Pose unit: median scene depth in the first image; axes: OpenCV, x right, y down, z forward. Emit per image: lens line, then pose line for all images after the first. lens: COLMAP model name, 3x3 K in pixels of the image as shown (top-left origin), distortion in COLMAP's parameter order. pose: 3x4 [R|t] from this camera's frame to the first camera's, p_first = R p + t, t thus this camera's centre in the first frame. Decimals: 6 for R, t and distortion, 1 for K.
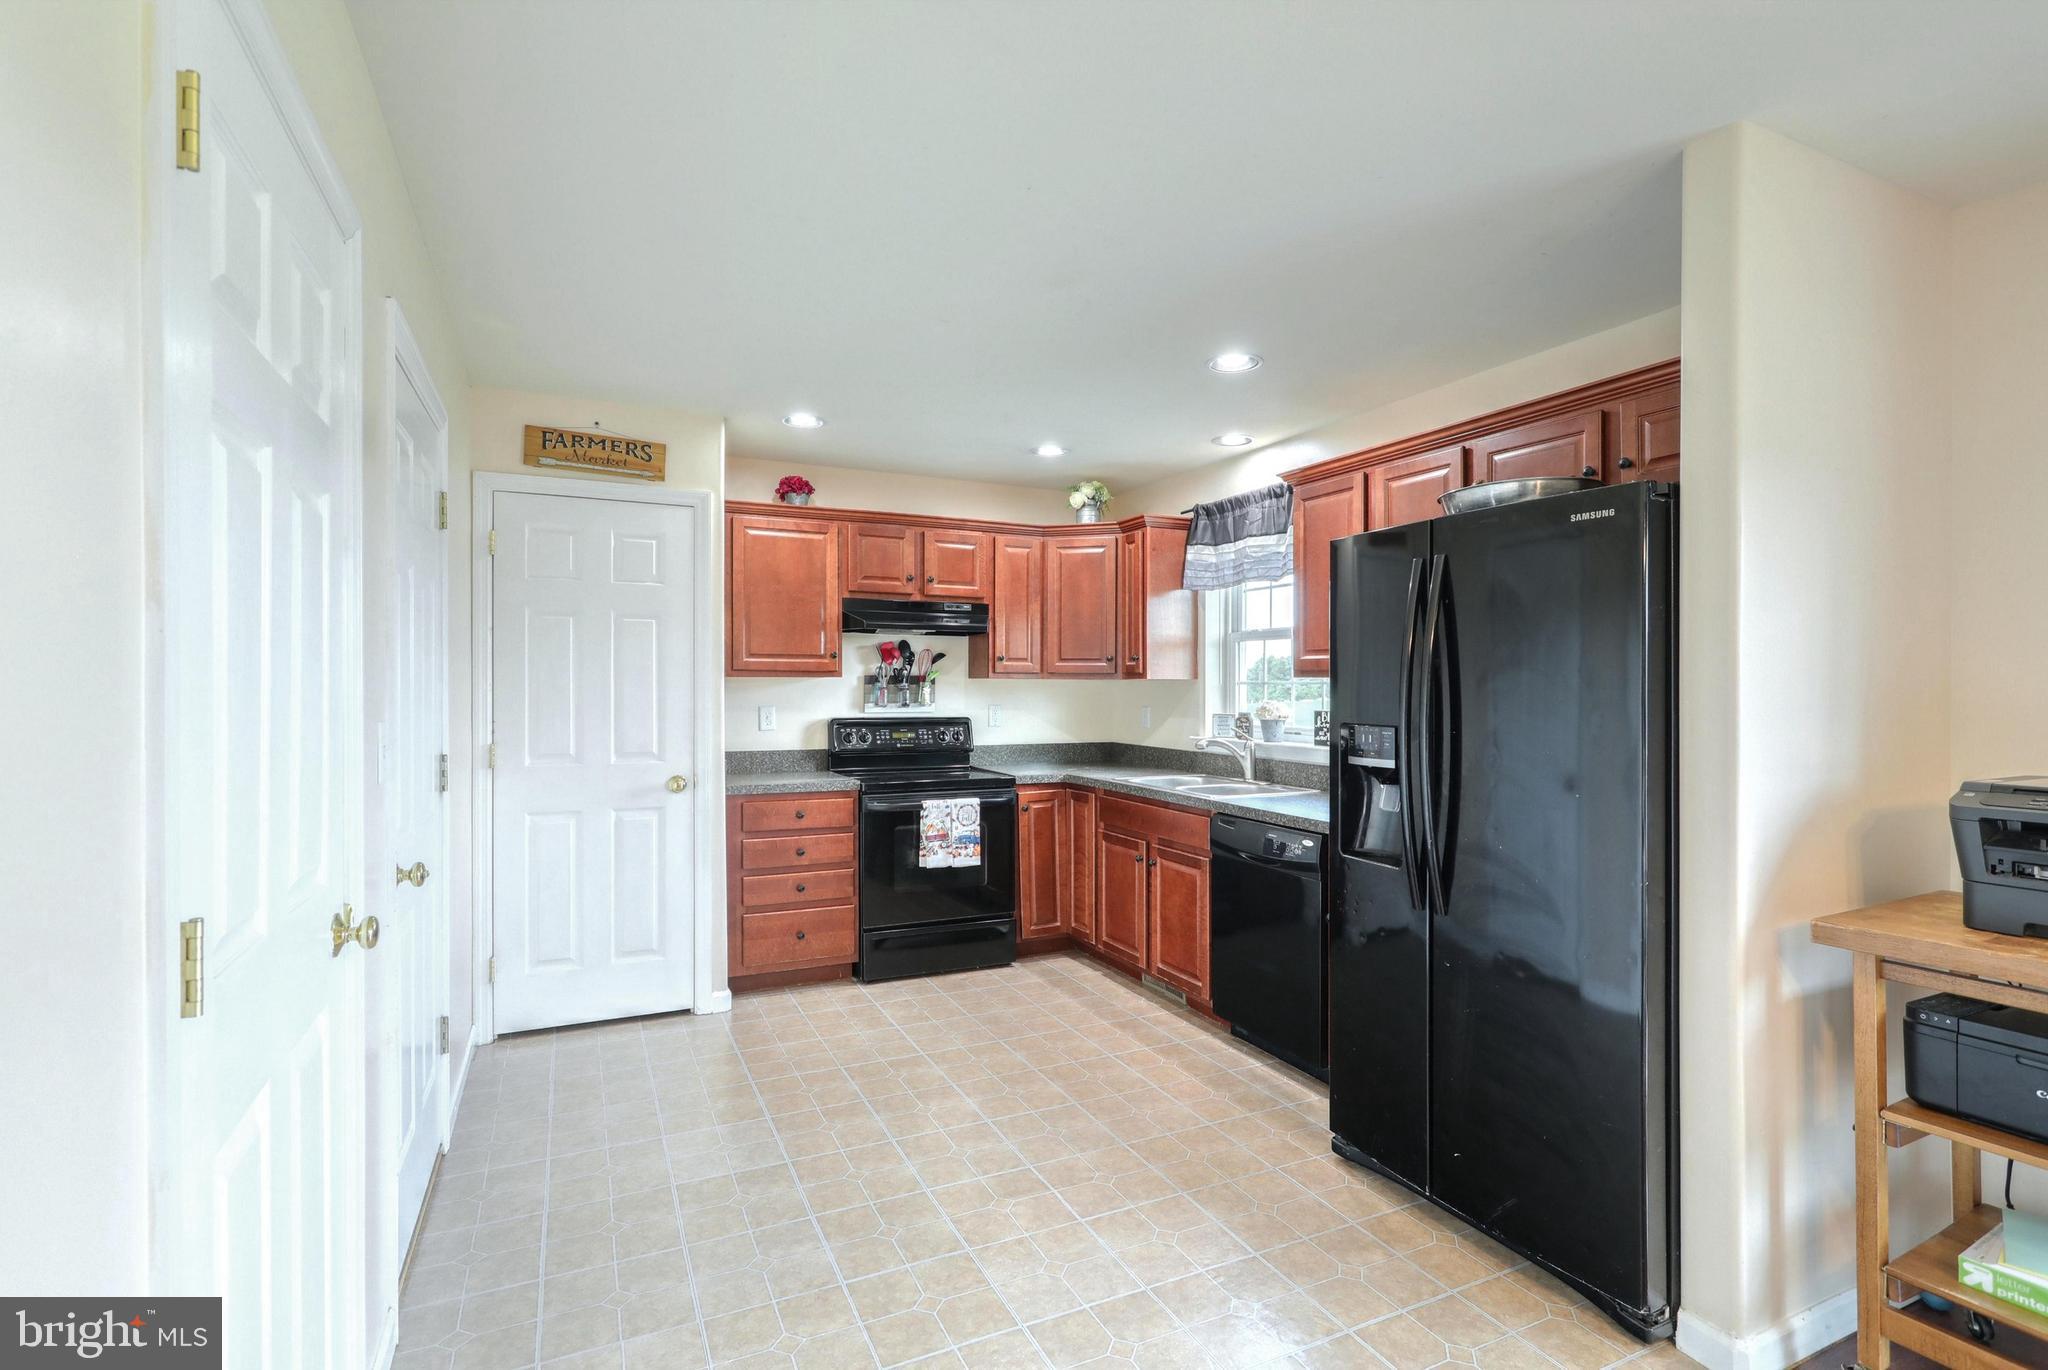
lens RADIAL K [[1015.7, 0, 1024.0], [0, 1015.7, 685.0], [0, 0, 1]] dist [-0.000530, 0.000177]
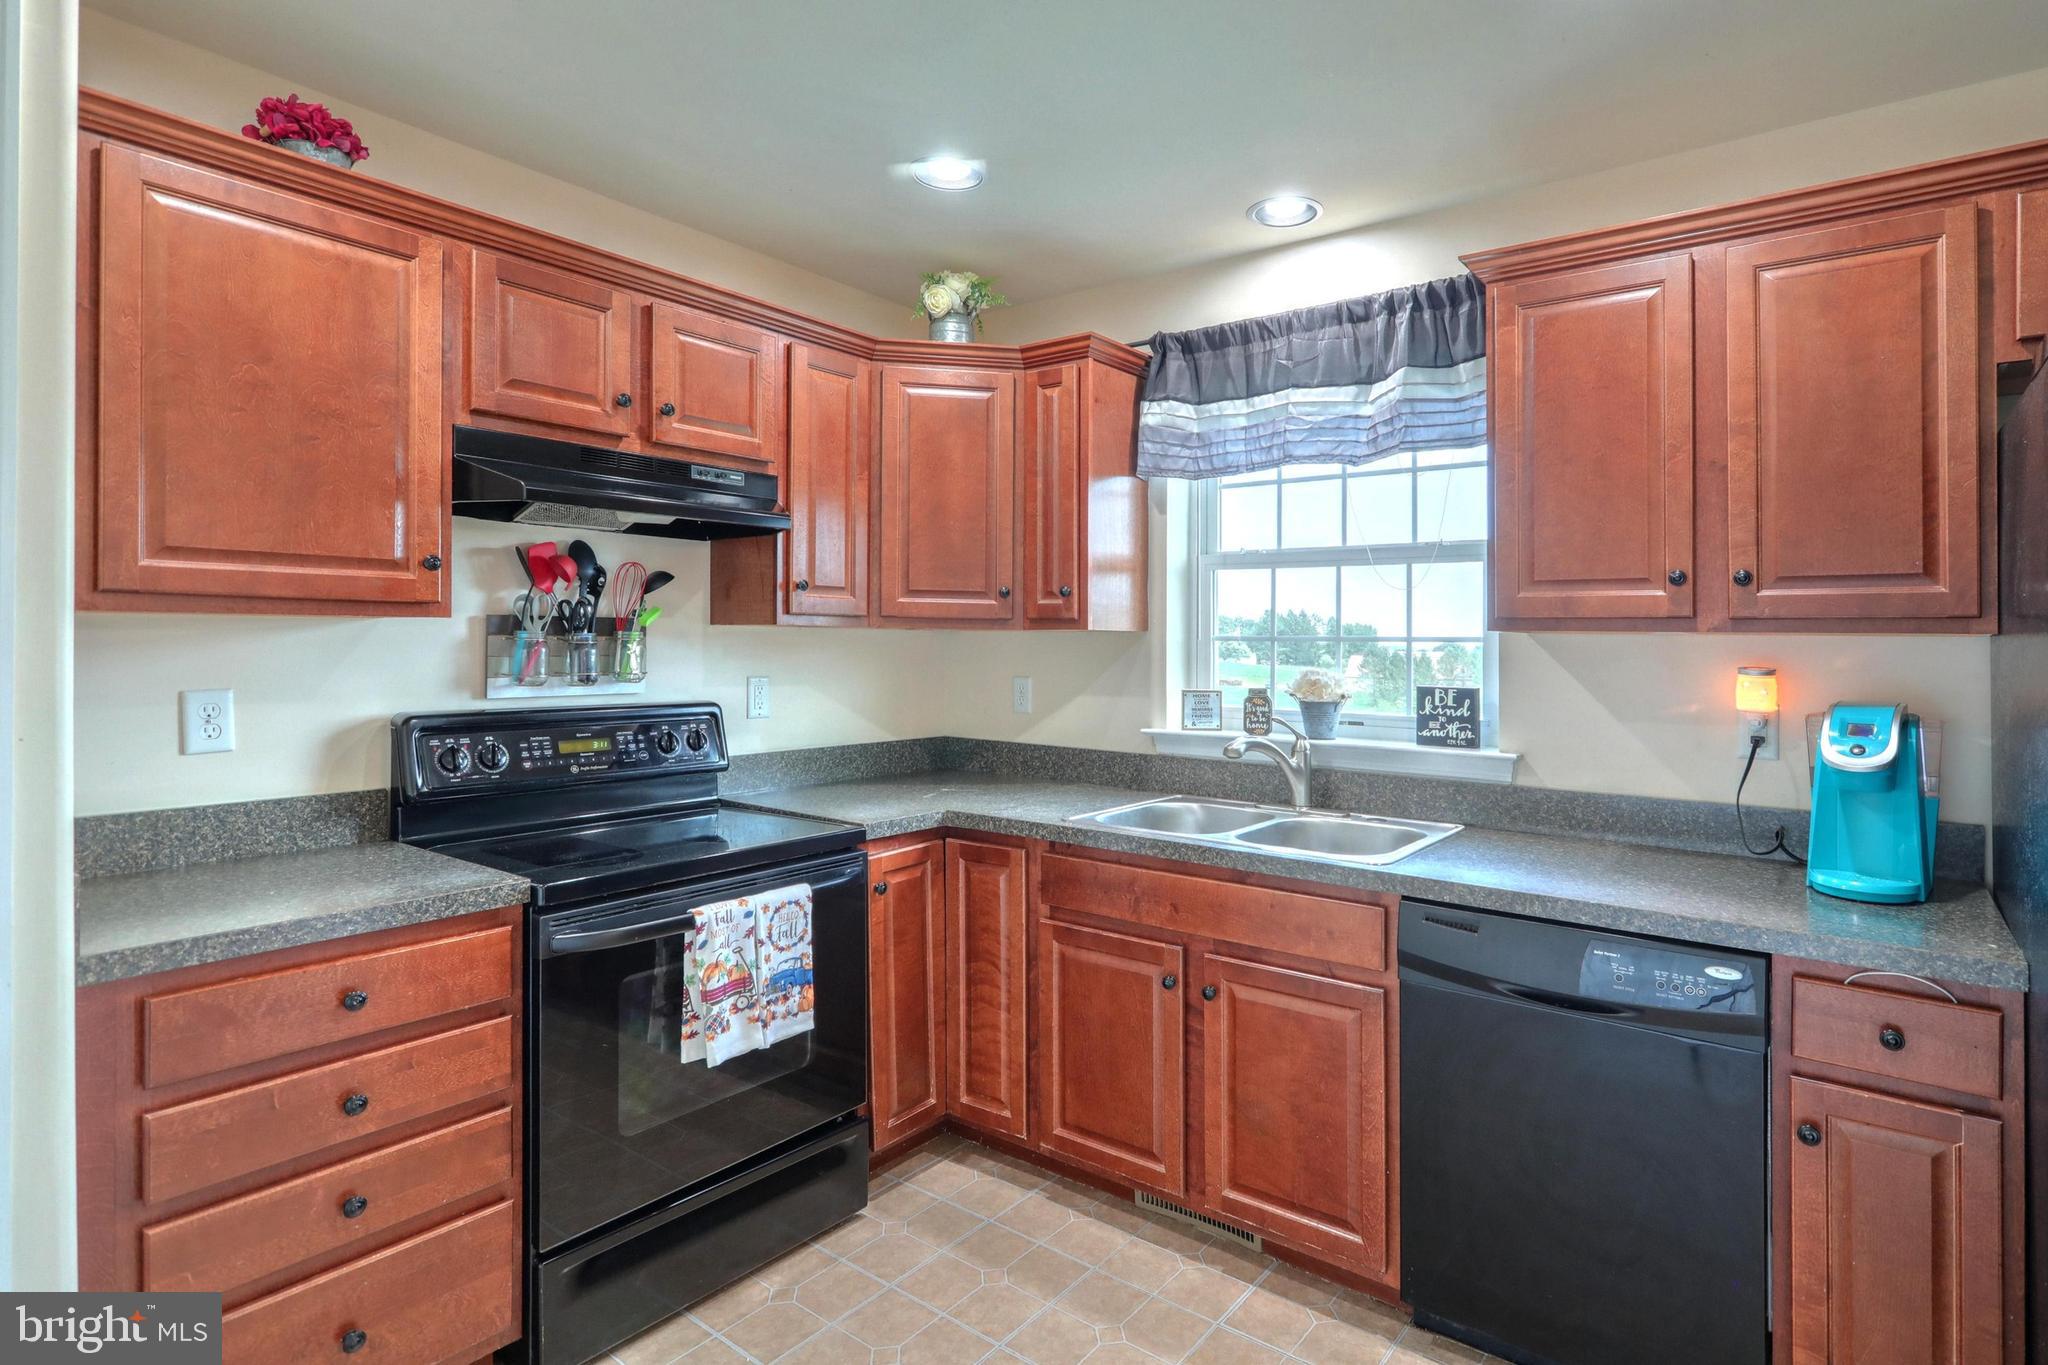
lens RADIAL K [[1049.5, 0, 1099.7], [0, 1049.5, 638.5], [0, 0, 1]] dist [0.002199, 0.001258]
pose [[0.869599, 0.006966, 0.493710, -0.161883], [-0.007810, 0.999969, -0.000354, -0.001152], [-0.493697, -0.003548, 0.869627, 0.505703]]
